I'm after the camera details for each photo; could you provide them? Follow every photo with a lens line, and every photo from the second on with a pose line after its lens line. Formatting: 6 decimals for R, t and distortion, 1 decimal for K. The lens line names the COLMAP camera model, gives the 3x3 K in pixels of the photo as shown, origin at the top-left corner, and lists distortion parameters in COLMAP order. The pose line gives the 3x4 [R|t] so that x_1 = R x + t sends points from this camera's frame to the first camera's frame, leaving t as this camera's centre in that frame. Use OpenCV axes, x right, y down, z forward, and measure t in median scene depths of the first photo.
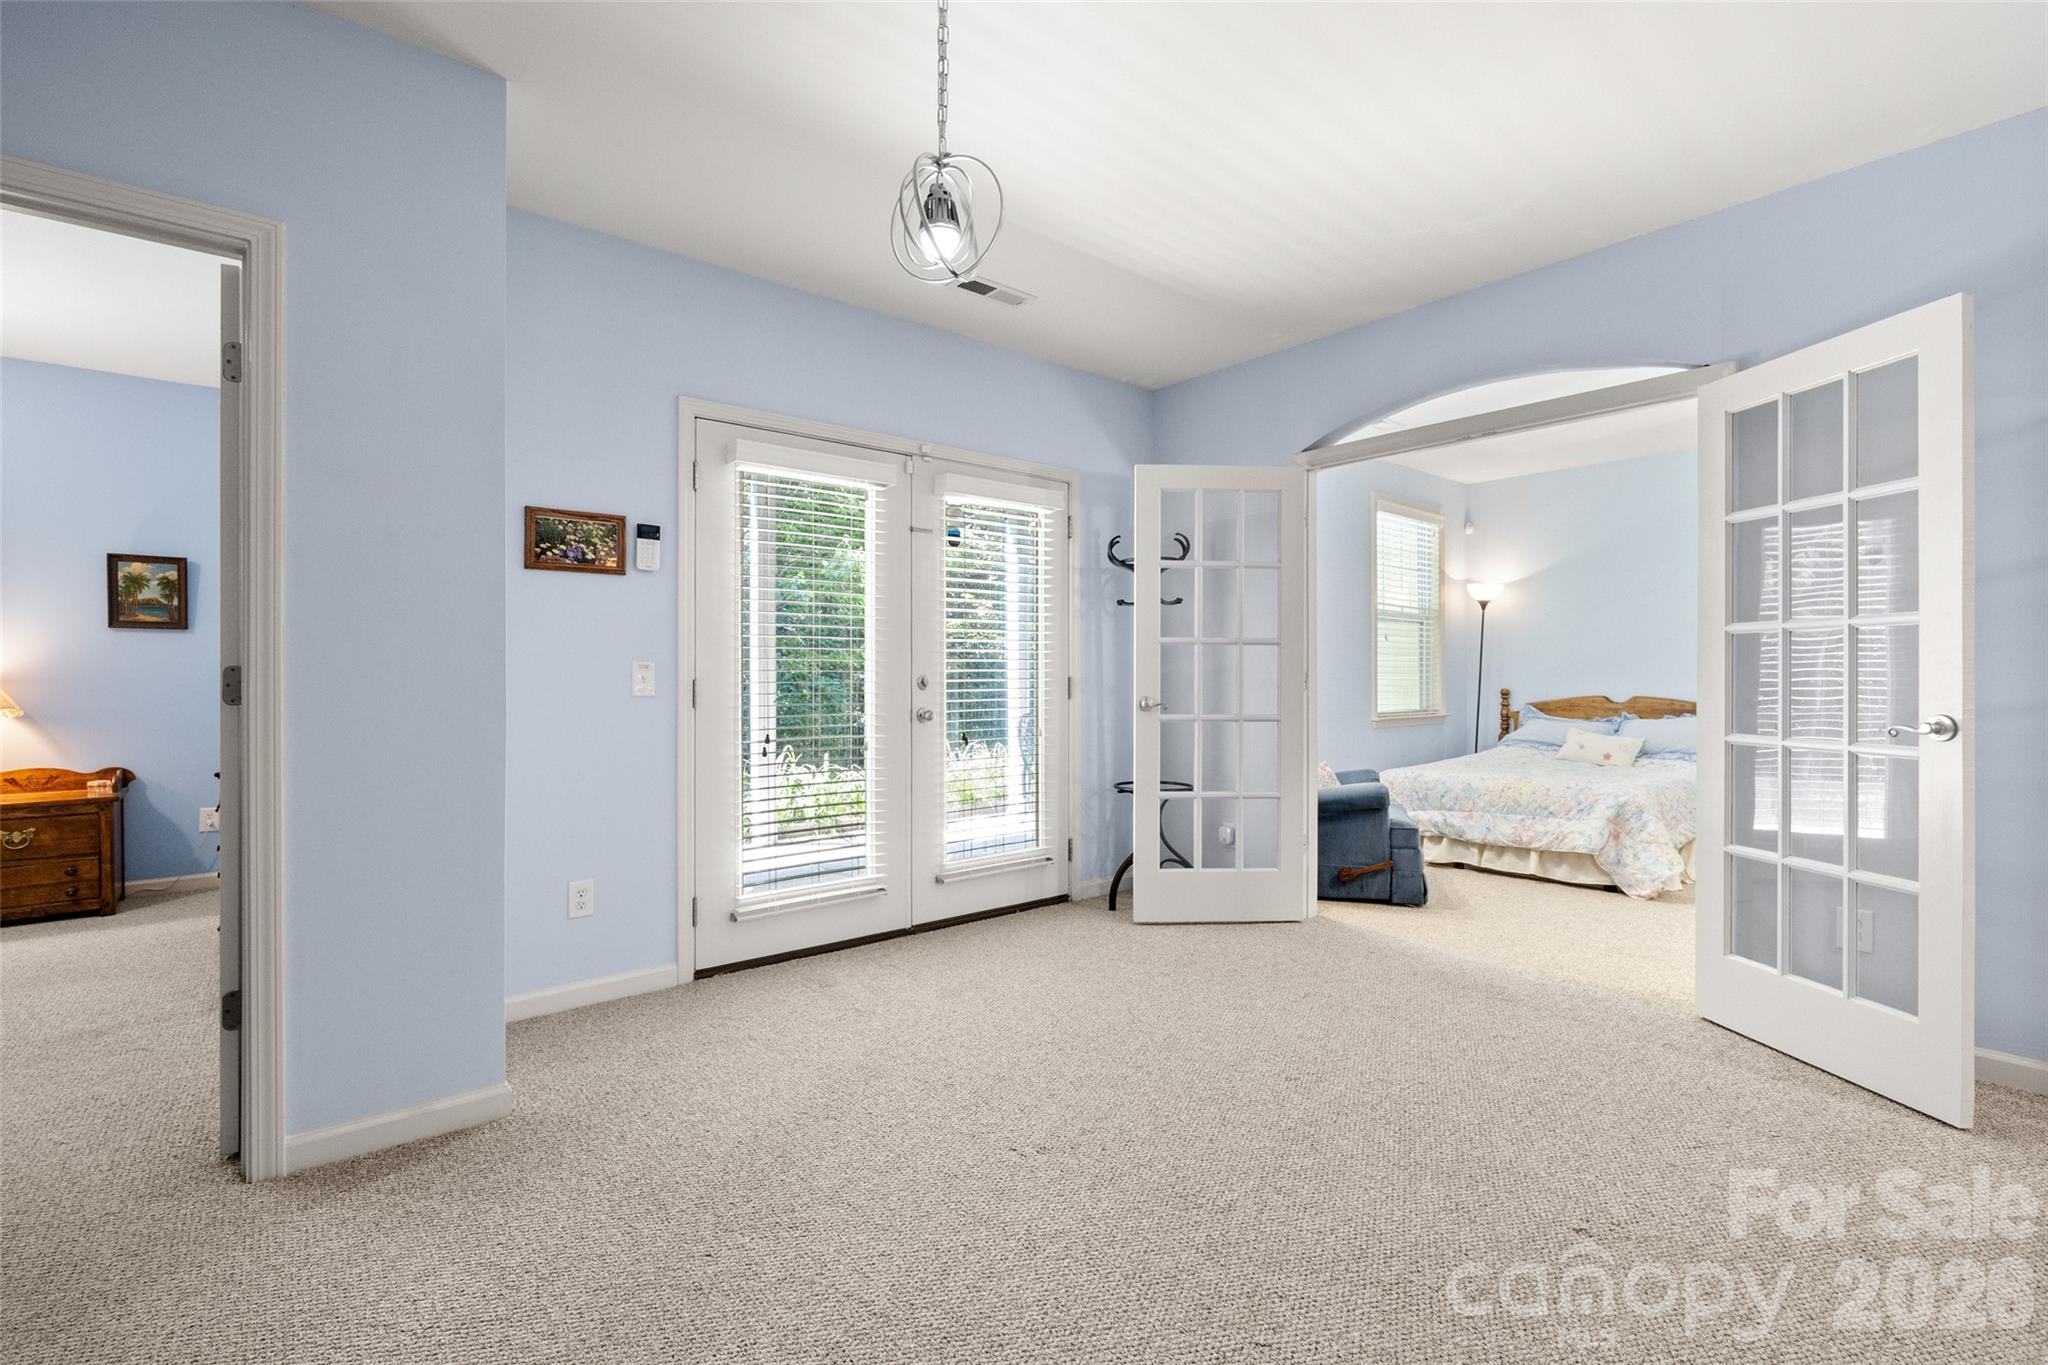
lens RADIAL K [[916.9, 0, 1025.8], [0, 916.9, 674.2], [0, 0, 1]] dist [-0.004570, -0.000426]
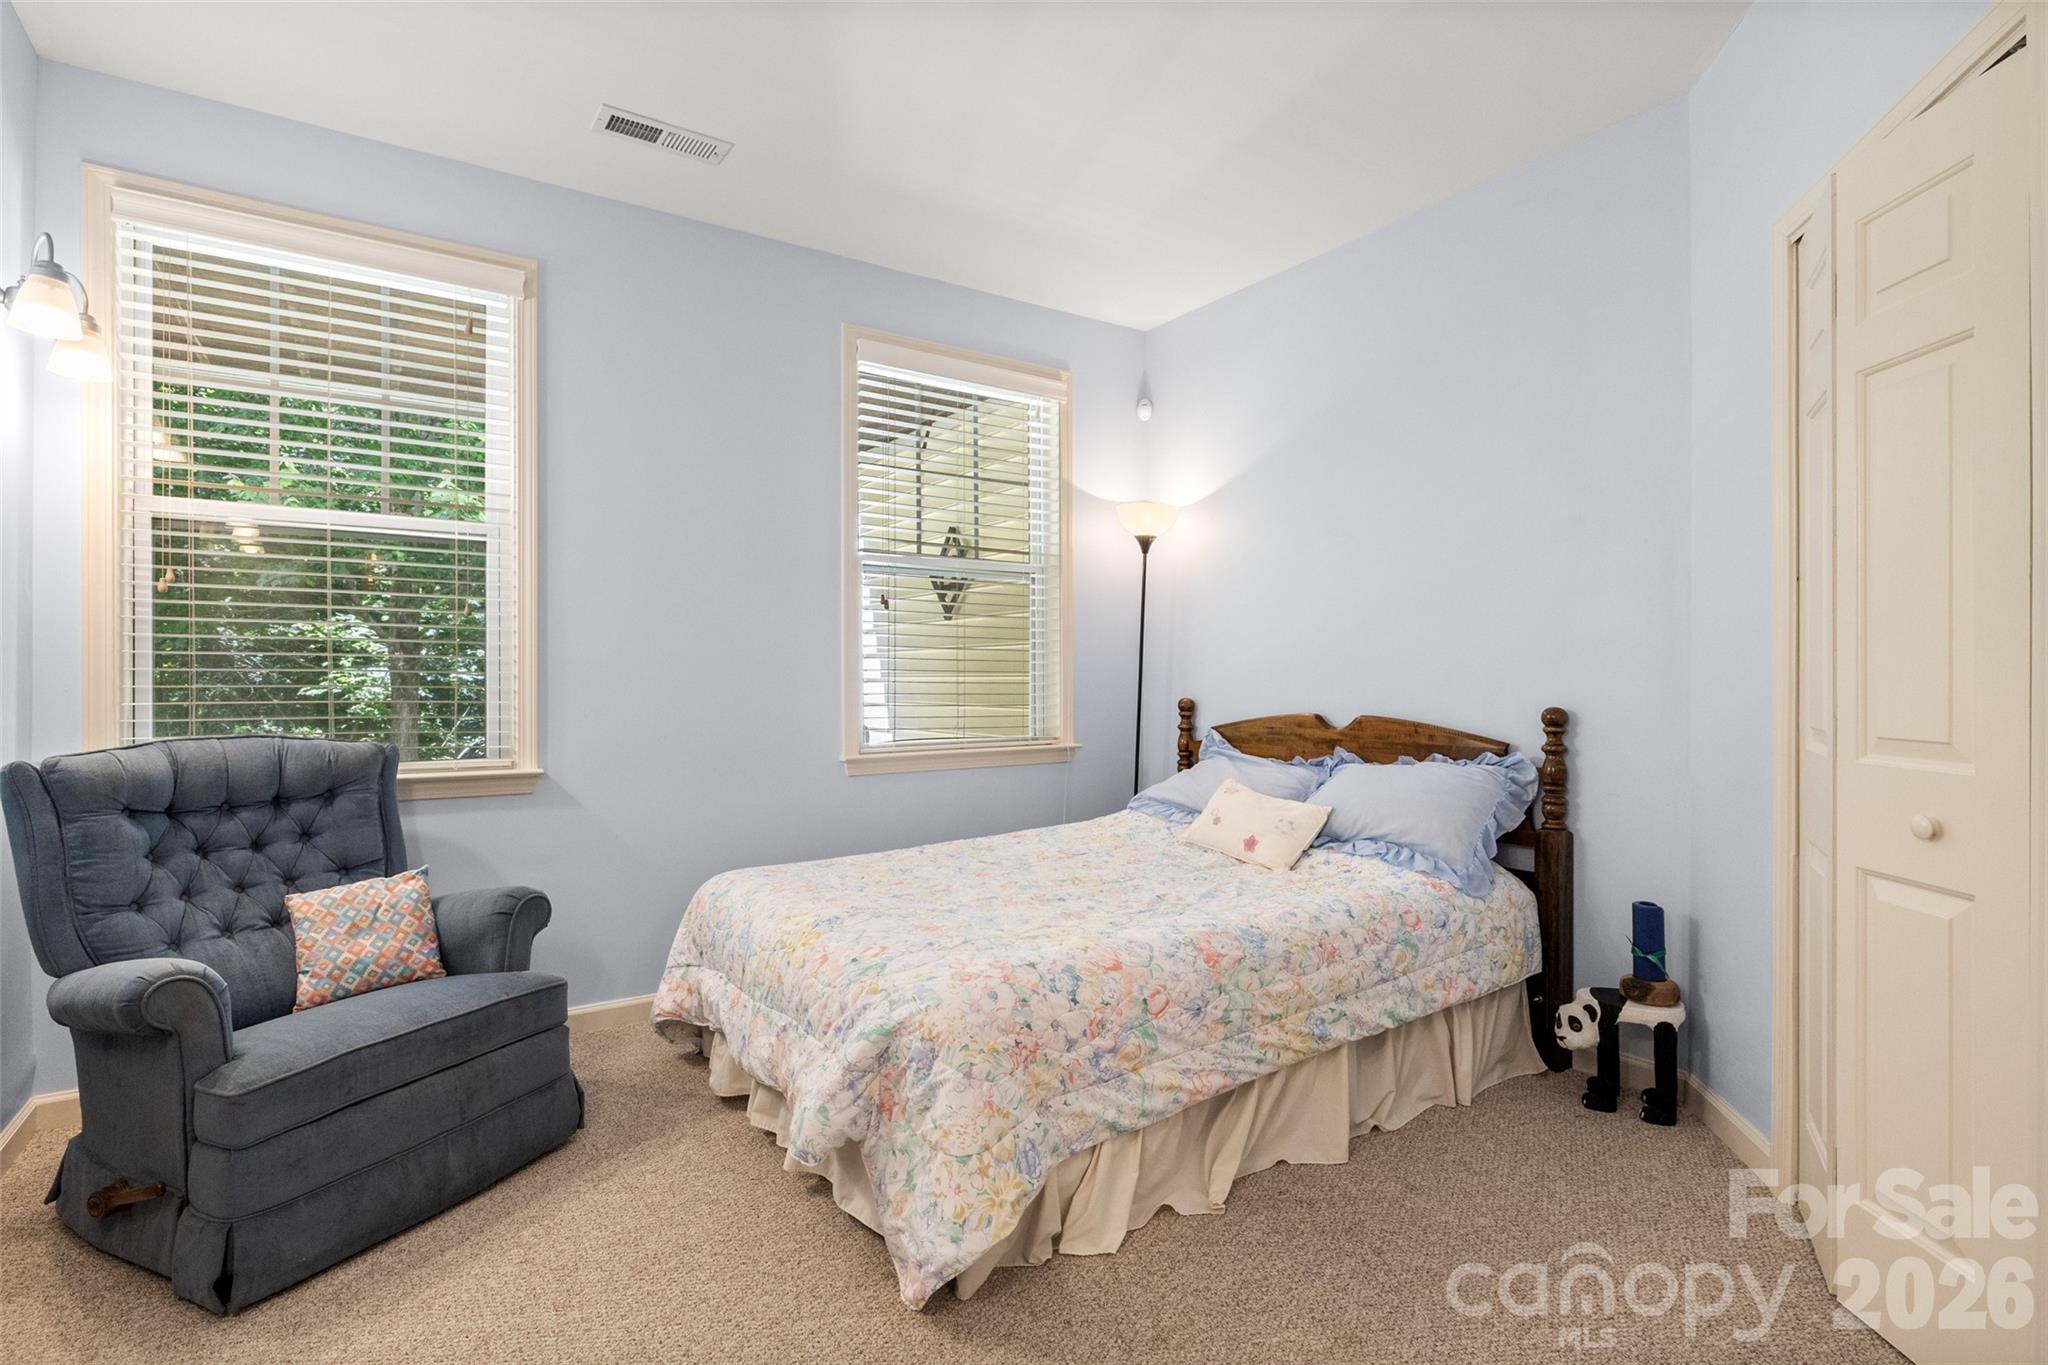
lens RADIAL K [[959.4, 0, 1037.8], [0, 959.4, 685.0], [0, 0, 1]] dist [-0.005145, 0.001453]
pose [[0.993029, 0.005337, -0.117751, 0.531135], [-0.004313, 0.999951, 0.008949, 0.003334], [0.117793, -0.008379, 0.993003, 0.449026]]
